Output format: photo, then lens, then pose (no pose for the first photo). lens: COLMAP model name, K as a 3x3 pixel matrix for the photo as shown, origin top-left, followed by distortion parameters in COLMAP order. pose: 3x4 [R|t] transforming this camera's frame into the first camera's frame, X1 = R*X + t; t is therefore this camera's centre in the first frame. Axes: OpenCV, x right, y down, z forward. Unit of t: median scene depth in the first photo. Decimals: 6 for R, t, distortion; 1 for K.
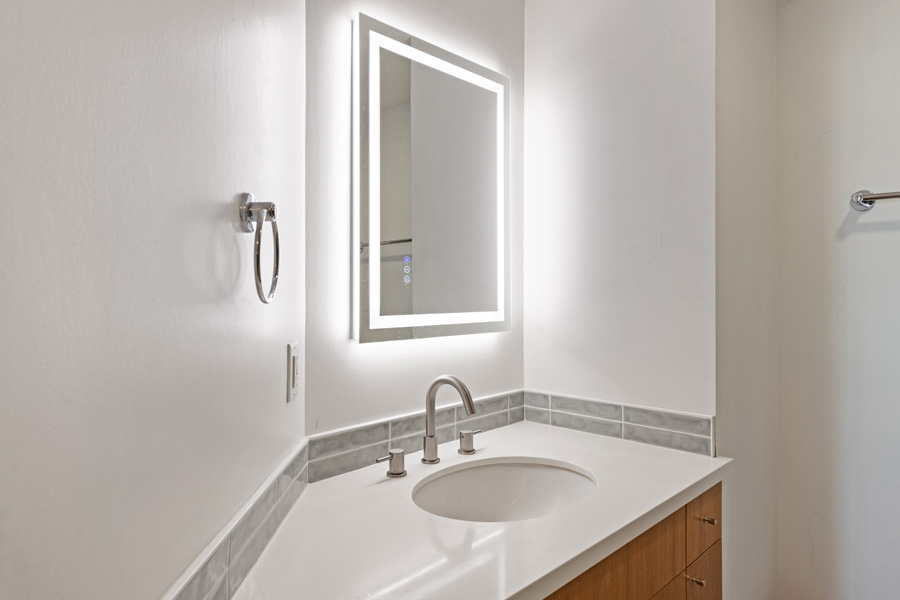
lens RADIAL K [[622.4, 0, 452.2], [0, 622.4, 288.1], [0, 0, 1]] dist [0.022219, -0.000864]
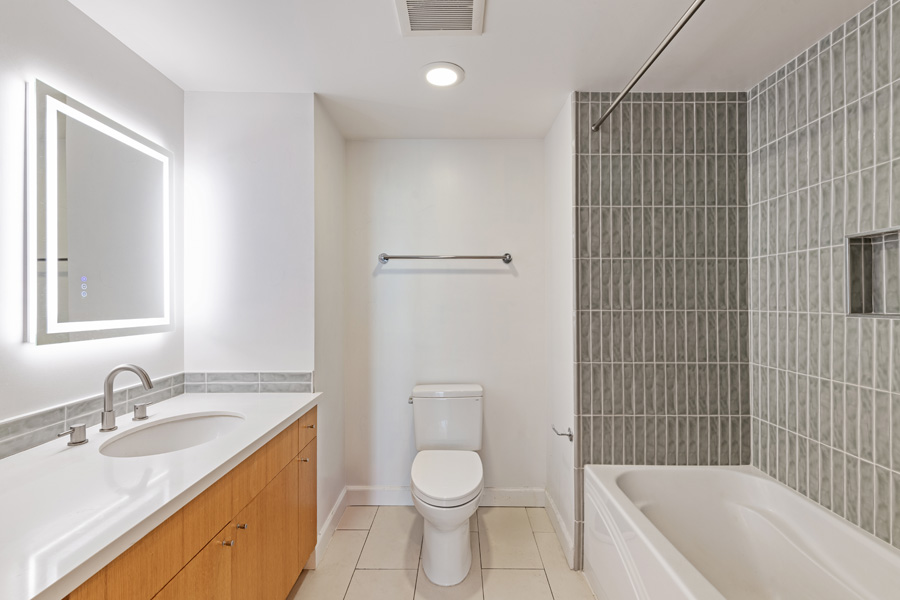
lens RADIAL K [[406.9, 0, 451.6], [0, 406.9, 297.5], [0, 0, 1]] dist [0.000854, -0.000292]
pose [[0.745574, 0.006224, 0.666393, -0.067382], [-0.000153, 0.999958, -0.009168, 0.000222], [-0.666422, 0.006734, 0.745544, -0.144364]]
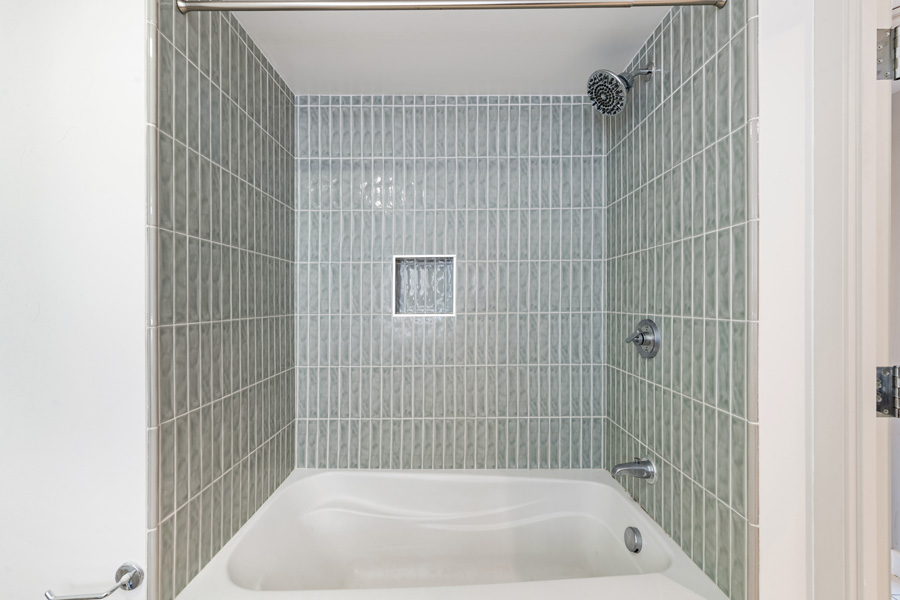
lens RADIAL K [[359.8, 0, 450.0], [0, 359.8, 300.0], [0, 0, 1]] dist [0.014677, 0.000001]
pose [[-0.672890, 0.008212, 0.739697, 0.157066], [0.007556, 0.999963, -0.004227, -0.004905], [-0.739704, 0.002745, -0.672927, 0.291557]]
